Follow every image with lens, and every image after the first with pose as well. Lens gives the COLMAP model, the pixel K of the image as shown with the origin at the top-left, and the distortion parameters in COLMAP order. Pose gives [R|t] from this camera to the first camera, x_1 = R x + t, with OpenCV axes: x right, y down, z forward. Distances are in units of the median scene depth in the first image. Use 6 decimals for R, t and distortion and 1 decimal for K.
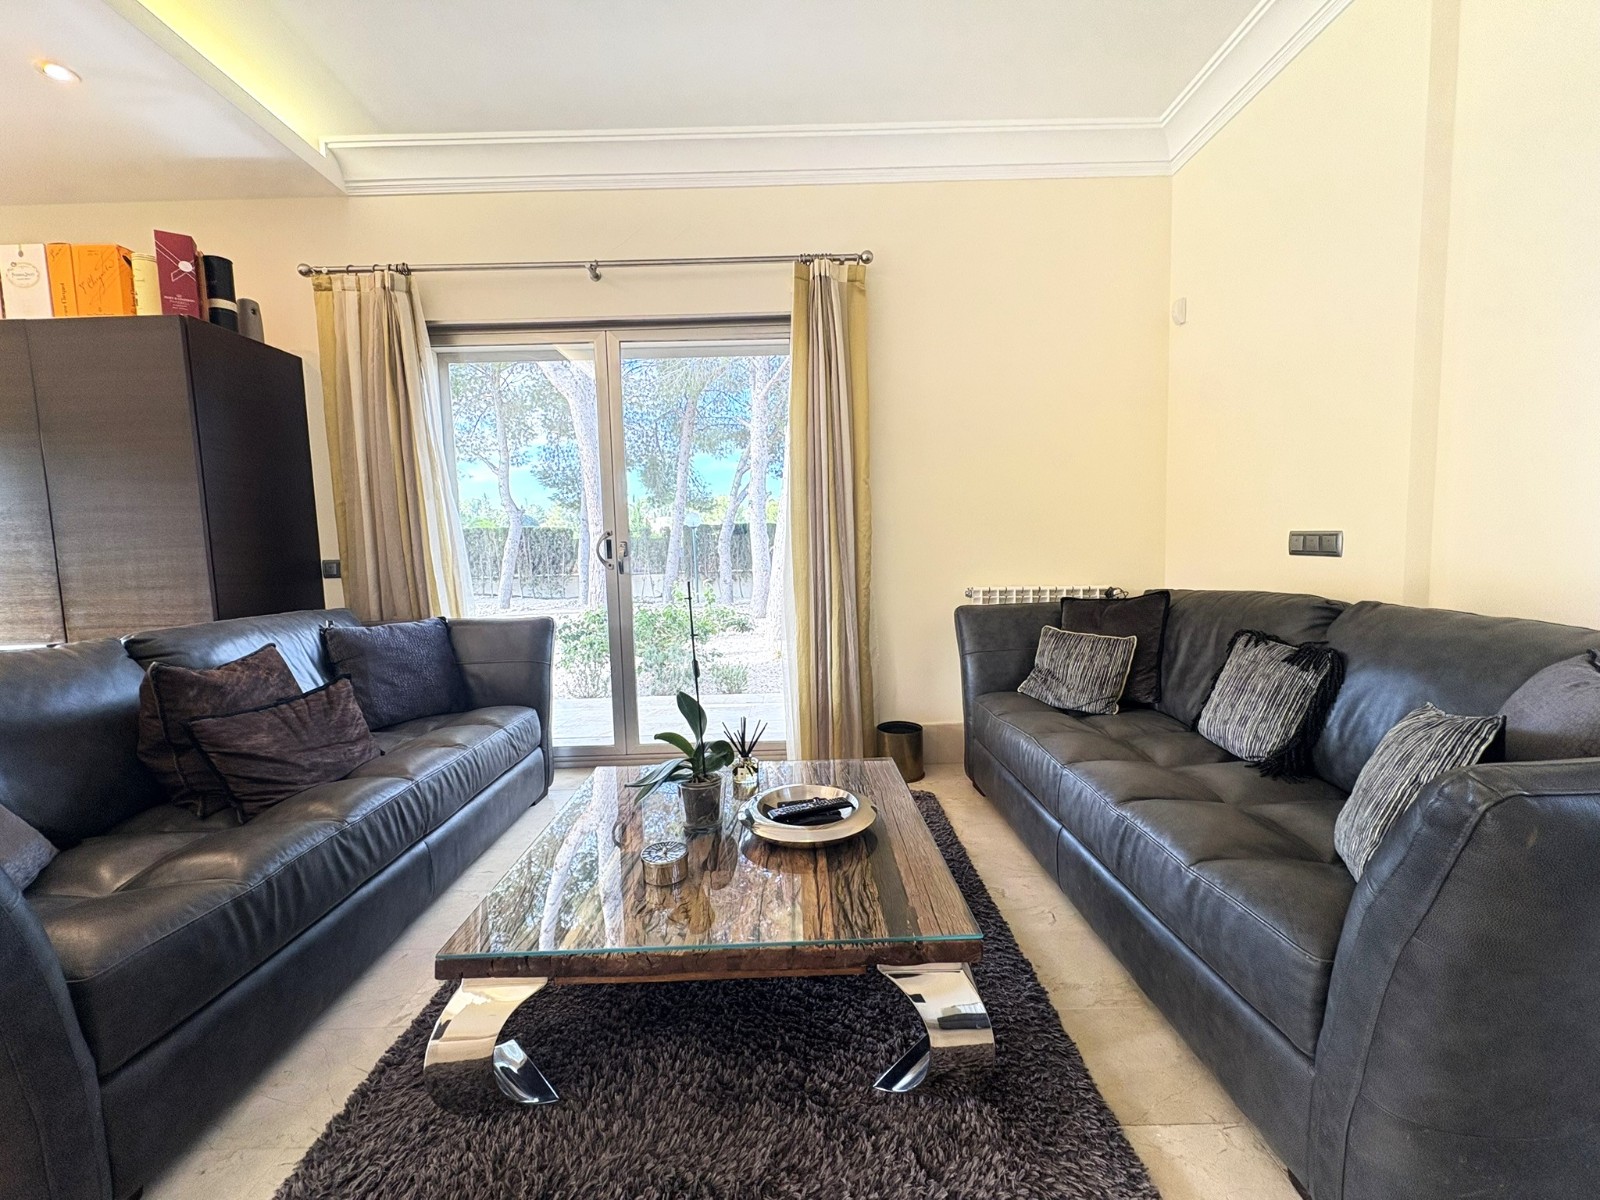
lens RADIAL K [[637.9, 0, 800.0], [0, 637.9, 600.0], [0, 0, 1]] dist [-0.000261, -0.000284]
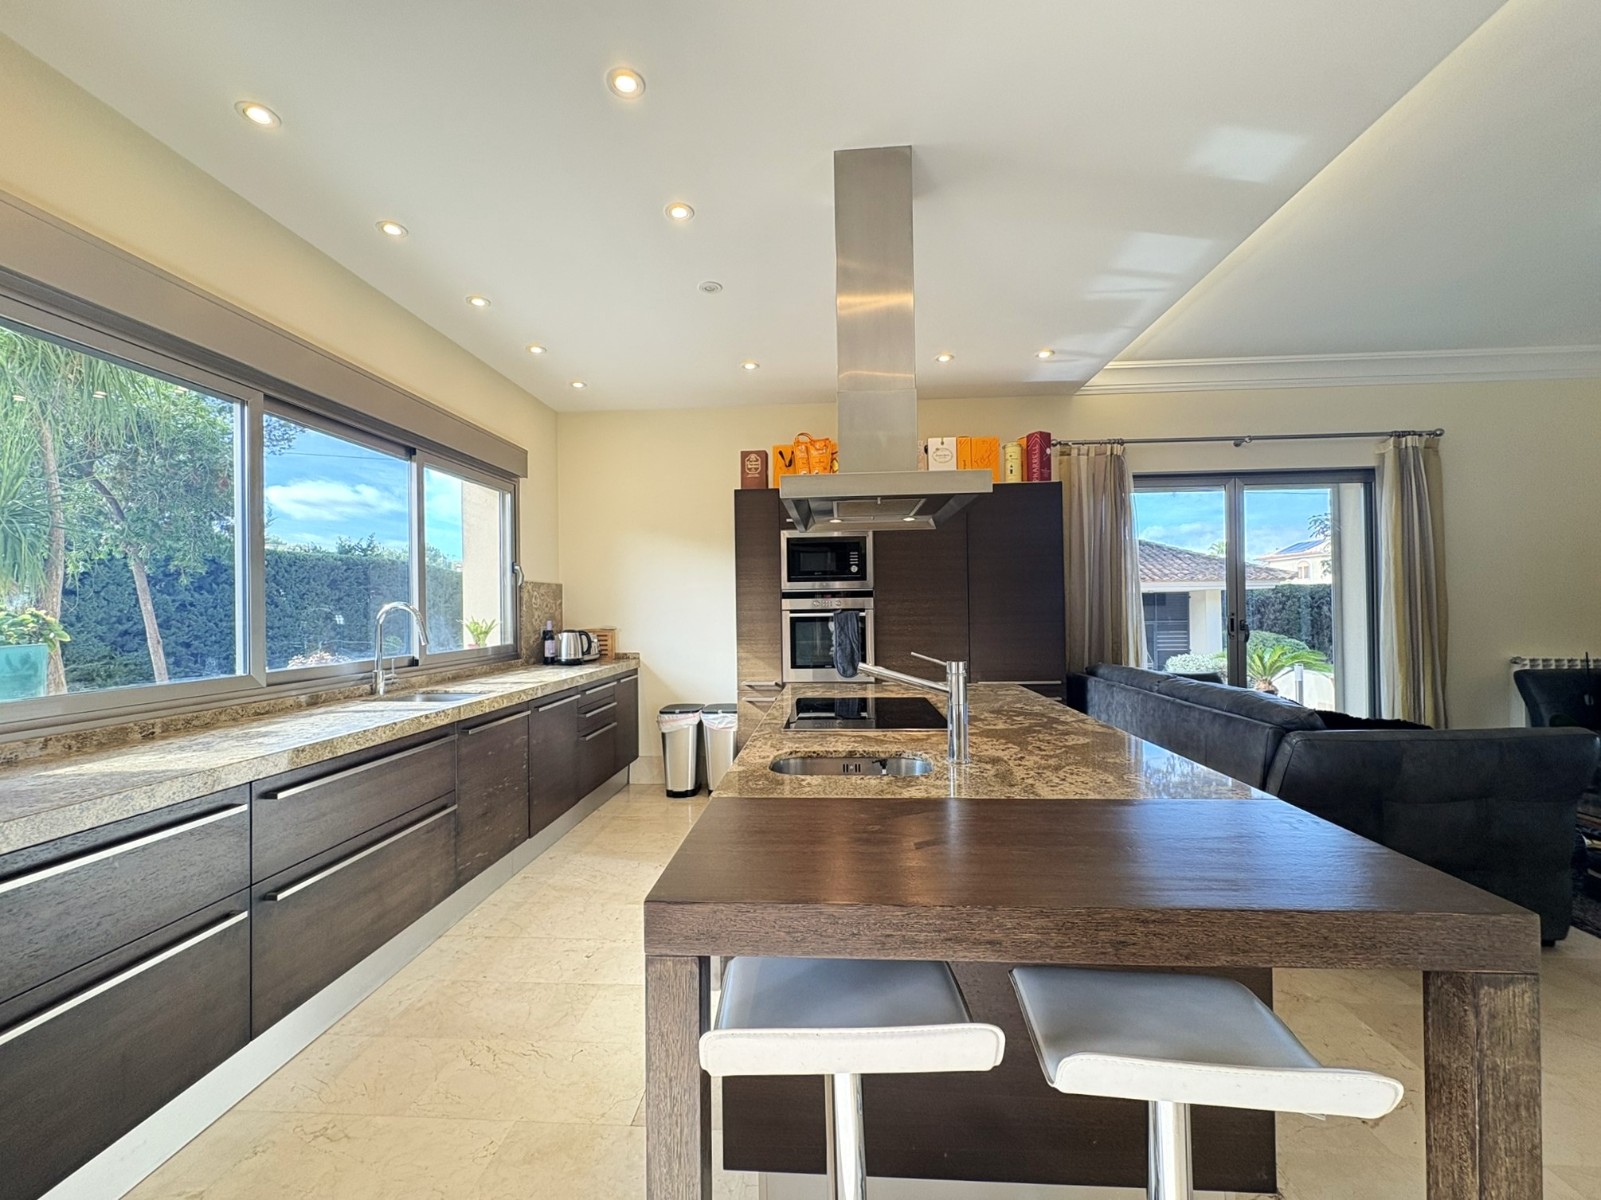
lens RADIAL K [[650.2, 0, 800.5], [0, 650.2, 600.0], [0, 0, 1]] dist [-0.000772, -0.000380]
pose [[0.997210, 0.014652, -0.073191, -1.285209], [-0.021361, 0.995554, -0.091743, 0.020697], [0.071521, 0.093051, 0.993089, -0.580718]]
